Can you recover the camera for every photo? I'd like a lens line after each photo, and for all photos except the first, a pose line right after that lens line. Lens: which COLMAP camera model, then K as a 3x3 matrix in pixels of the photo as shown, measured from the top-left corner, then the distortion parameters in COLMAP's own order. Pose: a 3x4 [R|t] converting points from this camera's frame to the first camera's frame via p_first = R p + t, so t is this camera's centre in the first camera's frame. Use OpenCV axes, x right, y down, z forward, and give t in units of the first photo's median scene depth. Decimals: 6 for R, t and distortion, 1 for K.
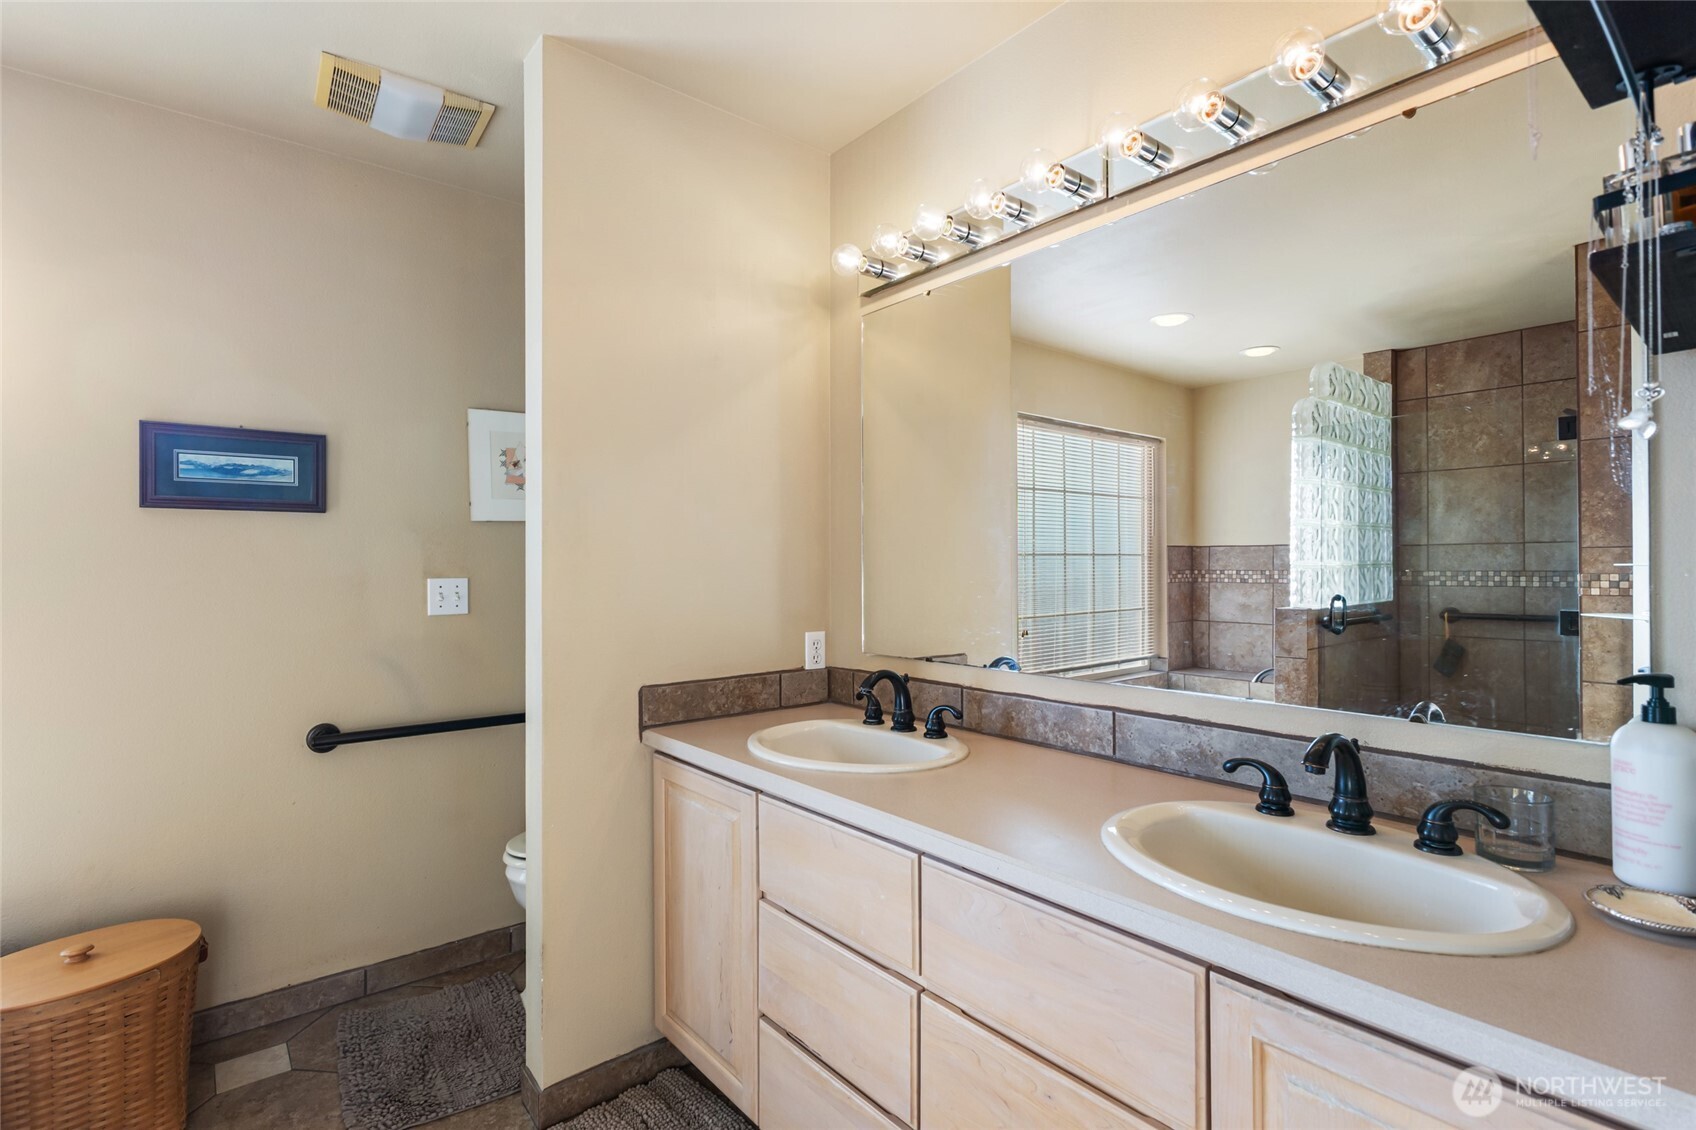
lens RADIAL K [[811.1, 0, 848.7], [0, 811.1, 561.1], [0, 0, 1]] dist [-0.002144, -0.000428]
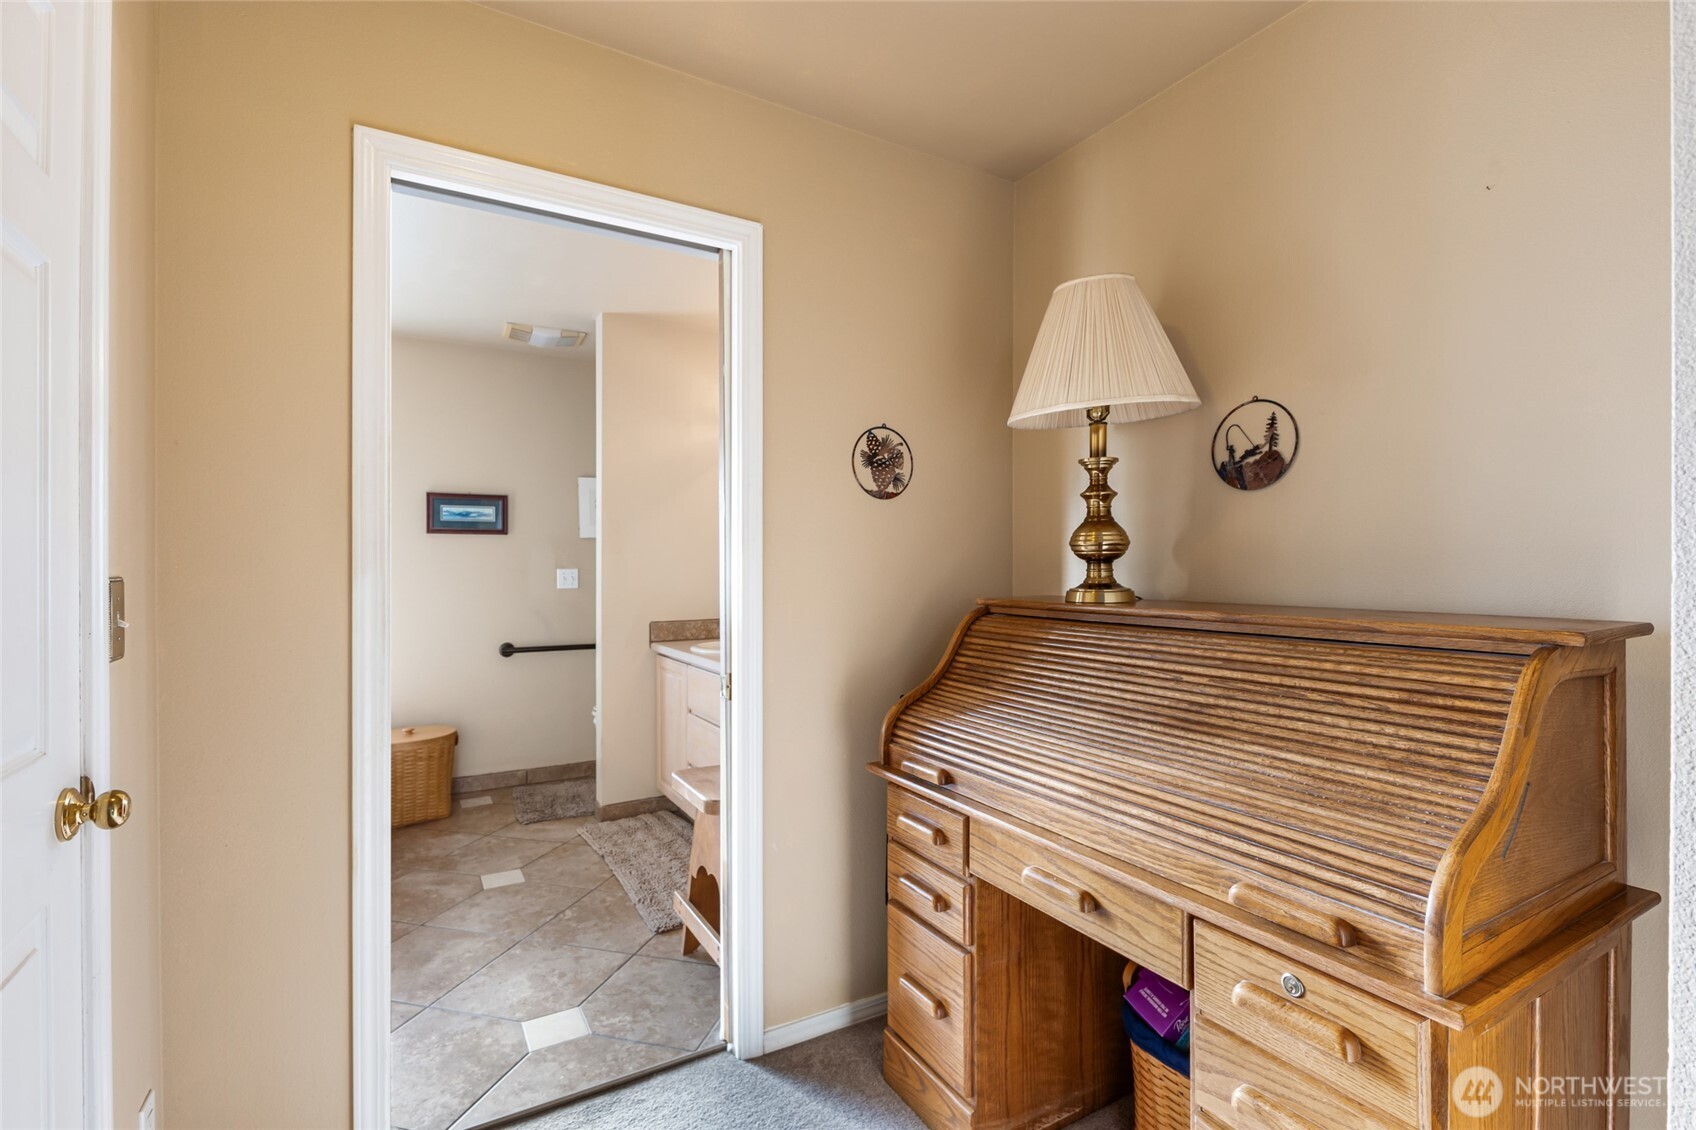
lens RADIAL K [[779.1, 0, 847.3], [0, 779.1, 570.9], [0, 0, 1]] dist [0.003786, -0.003837]
pose [[0.987455, 0.005993, -0.157784, 0.513966], [-0.004196, 0.999922, 0.011722, 0.001933], [0.157842, -0.010913, 0.987404, -0.813416]]
